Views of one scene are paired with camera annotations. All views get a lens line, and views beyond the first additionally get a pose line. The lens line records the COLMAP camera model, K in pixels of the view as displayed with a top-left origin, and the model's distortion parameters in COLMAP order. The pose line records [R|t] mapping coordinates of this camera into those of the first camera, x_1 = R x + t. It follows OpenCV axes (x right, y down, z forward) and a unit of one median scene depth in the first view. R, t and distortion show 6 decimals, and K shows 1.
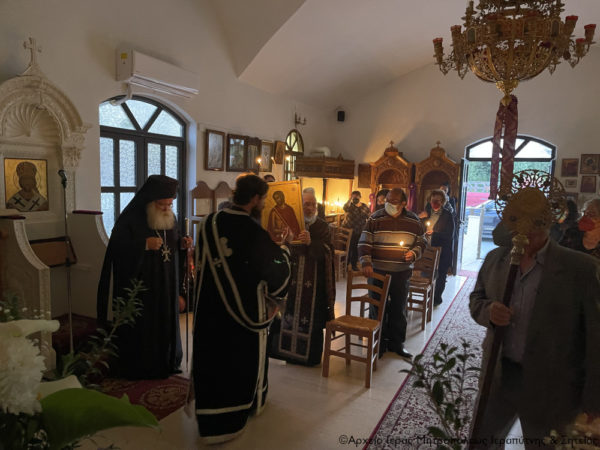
lens RADIAL K [[451.4, 0, 306.9], [0, 451.4, 228.8], [0, 0, 1]] dist [0.063073, -0.087989]
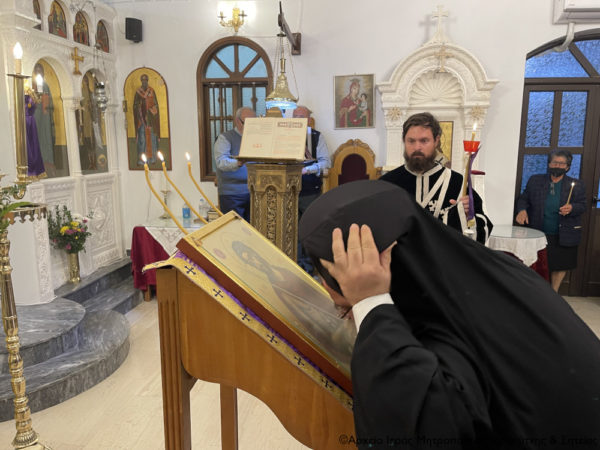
lens RADIAL K [[451.4, 0, 304.7], [0, 451.4, 220.8], [0, 0, 1]] dist [0.063073, -0.087989]
pose [[0.306143, 0.129488, -0.943138, 0.245015], [-0.091157, 0.990141, 0.106352, -0.002616], [0.947611, 0.053415, 0.314929, 0.250726]]
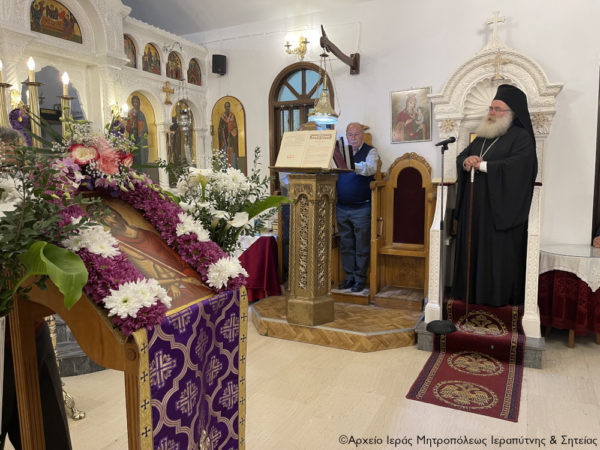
lens RADIAL K [[451.4, 0, 306.6], [0, 451.4, 222.3], [0, 0, 1]] dist [0.063073, -0.087989]
pose [[0.002295, 0.074967, -0.997183, 0.298796], [-0.094972, 0.992695, 0.074411, 0.010657], [0.995477, 0.094533, 0.009398, 0.395941]]
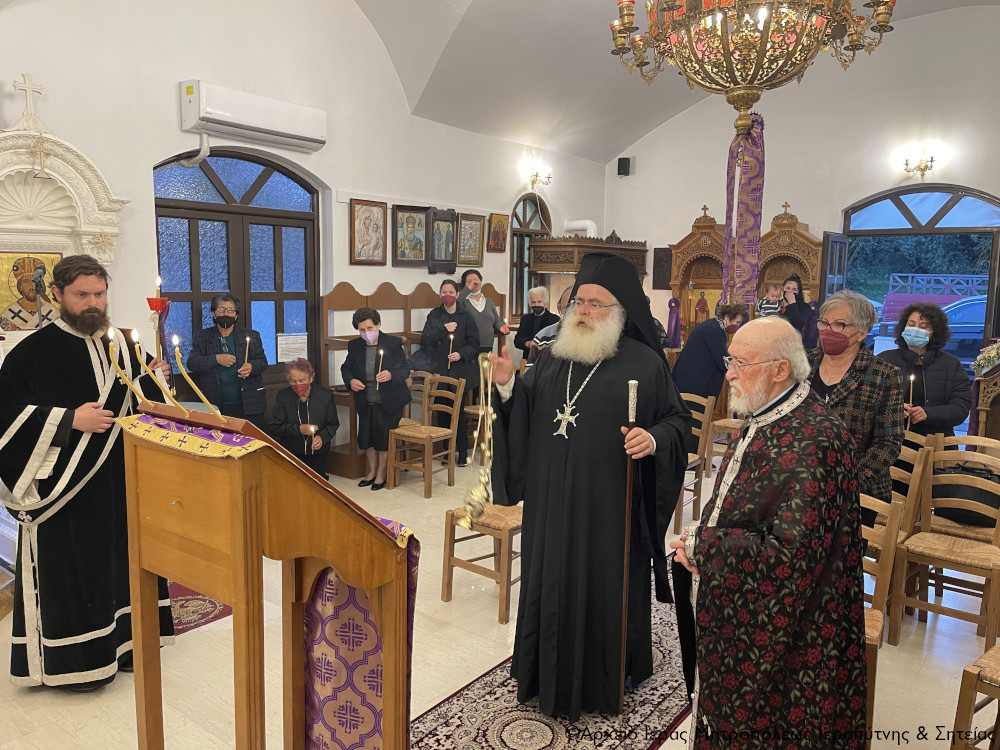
lens RADIAL K [[752.3, 0, 510.2], [0, 752.3, 373.3], [0, 0, 1]] dist [0.063073, -0.087989]
pose [[0.978485, 0.007030, -0.206200, 0.220030], [-0.004016, 0.999879, 0.015028, 0.004874], [0.206280, -0.013877, 0.978395, 0.023496]]
